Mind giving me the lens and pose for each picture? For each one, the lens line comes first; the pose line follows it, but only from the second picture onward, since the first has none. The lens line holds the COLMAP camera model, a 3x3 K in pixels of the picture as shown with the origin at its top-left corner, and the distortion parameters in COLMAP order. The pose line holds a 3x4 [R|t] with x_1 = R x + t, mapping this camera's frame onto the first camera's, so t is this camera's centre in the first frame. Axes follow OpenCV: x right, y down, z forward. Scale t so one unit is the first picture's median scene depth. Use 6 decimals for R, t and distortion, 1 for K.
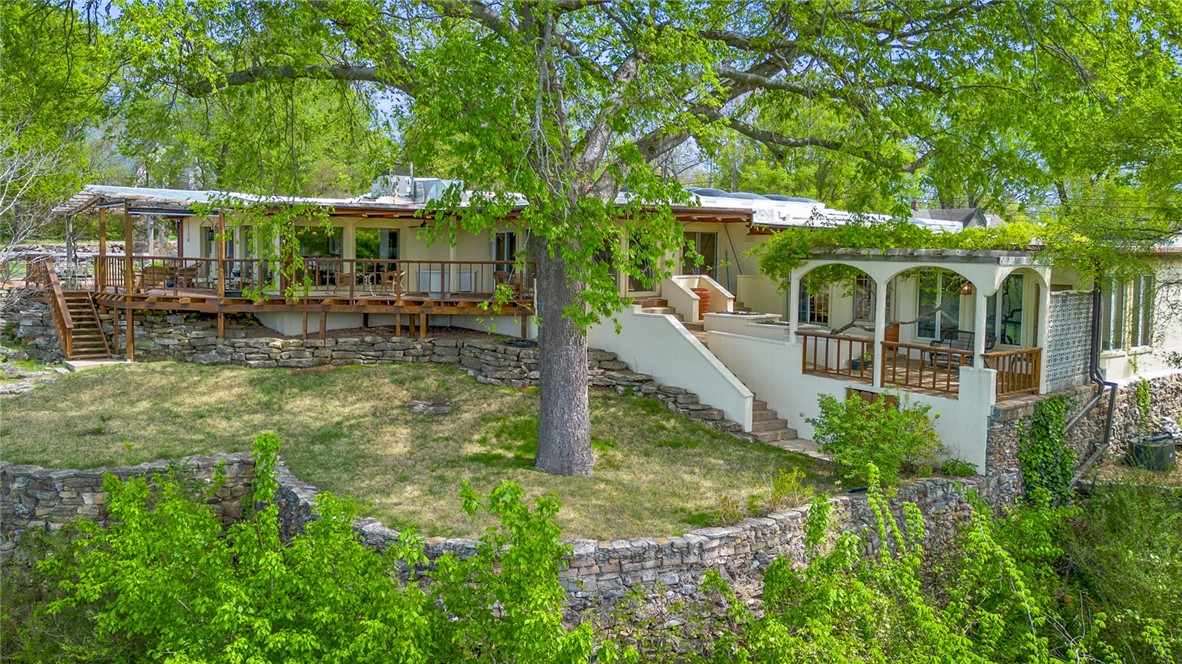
lens RADIAL K [[1027.1, 0, 563.2], [0, 1027.1, 309.5], [0, 0, 1]] dist [0.076022, -0.014862]
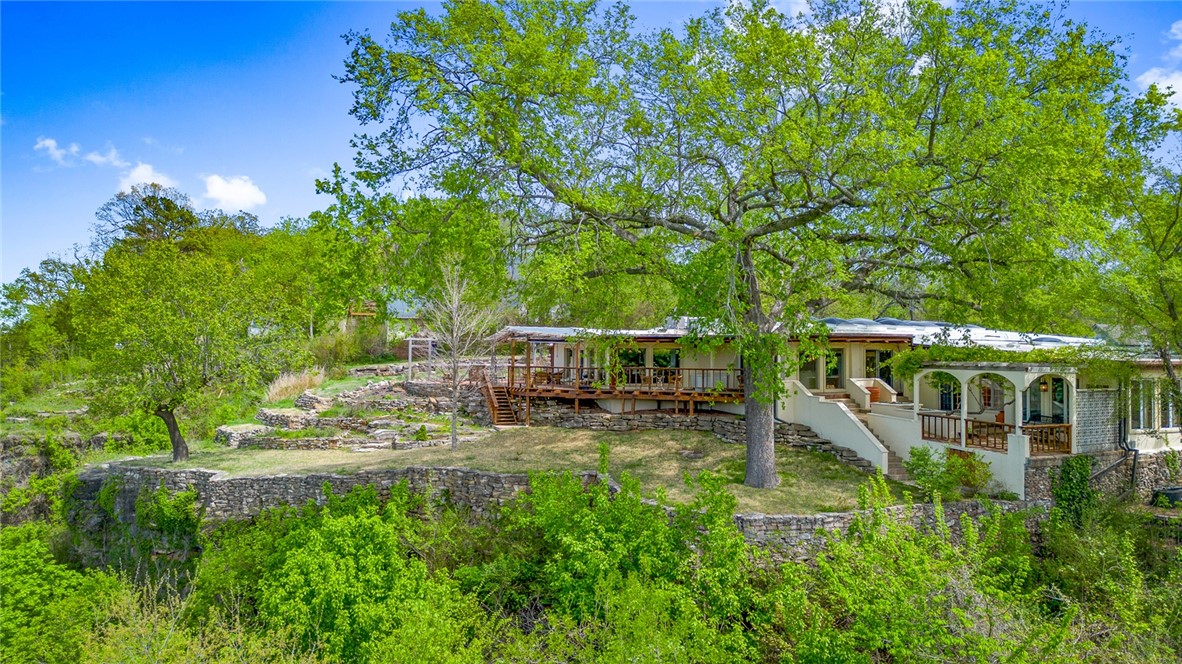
lens RADIAL K [[810.0, 0, 591.0], [0, 810.0, 332.0], [0, 0, 1]] dist [-0.002142, -0.001113]
pose [[0.958210, -0.011700, -0.285827, 0.097955], [-0.014608, 0.995859, -0.089735, 0.015950], [0.285693, 0.090160, 0.954071, -0.357471]]
